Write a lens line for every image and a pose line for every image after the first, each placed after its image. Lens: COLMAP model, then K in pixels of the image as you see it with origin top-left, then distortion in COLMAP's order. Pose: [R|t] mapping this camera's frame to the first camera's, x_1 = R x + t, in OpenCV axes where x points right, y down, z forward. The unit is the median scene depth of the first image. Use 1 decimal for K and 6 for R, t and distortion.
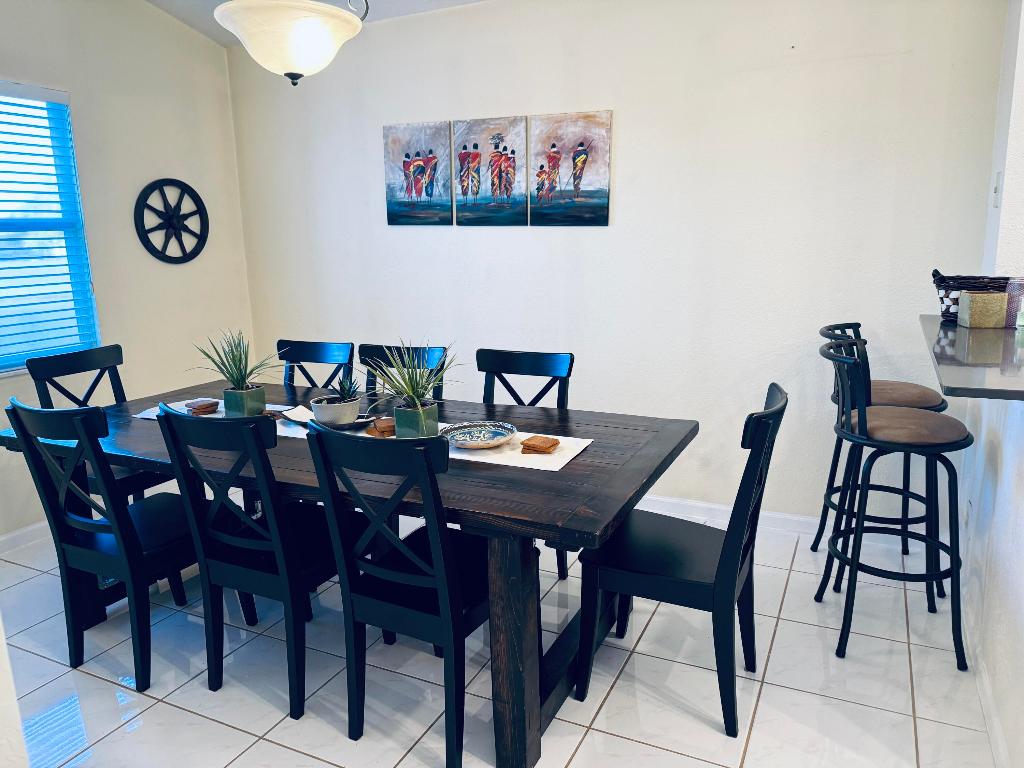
lens RADIAL K [[707.6, 0, 516.4], [0, 707.6, 394.3], [0, 0, 1]] dist [0.043414, -0.010795]
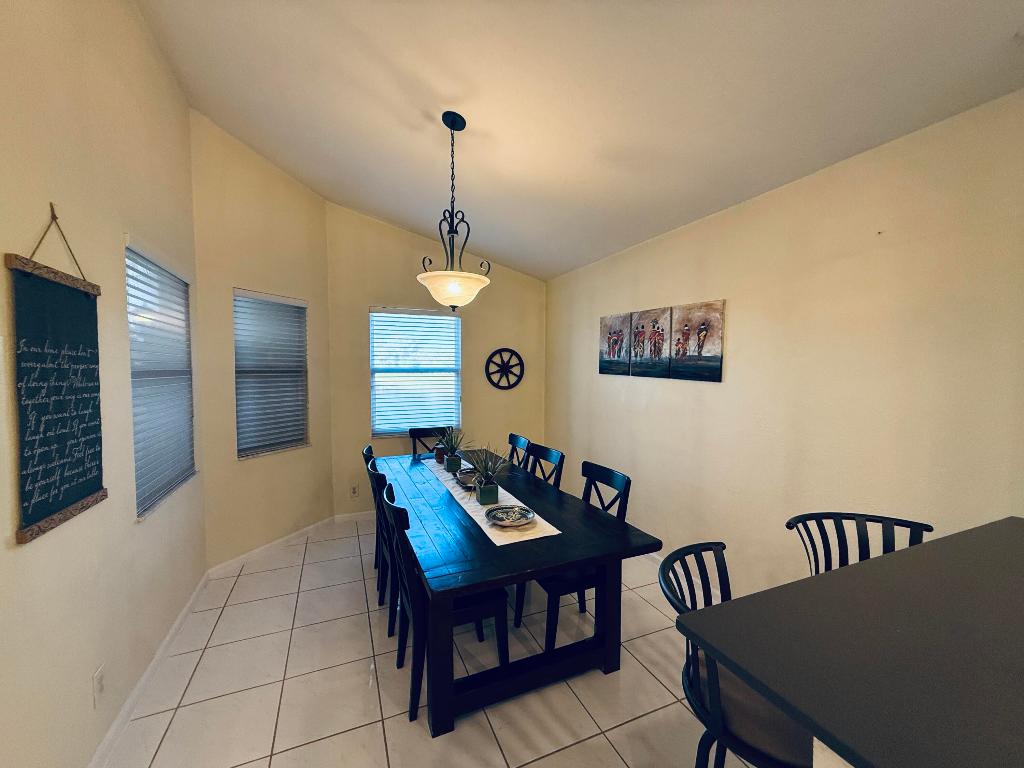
lens RADIAL K [[405.2, 0, 506.2], [0, 405.2, 382.5], [0, 0, 1]] dist [-0.012514, 0.000471]
pose [[0.758333, 0.046851, -0.650181, 0.295398], [-0.161810, 0.979726, -0.118128, -0.079396], [0.631465, 0.194786, 0.750540, 0.178139]]
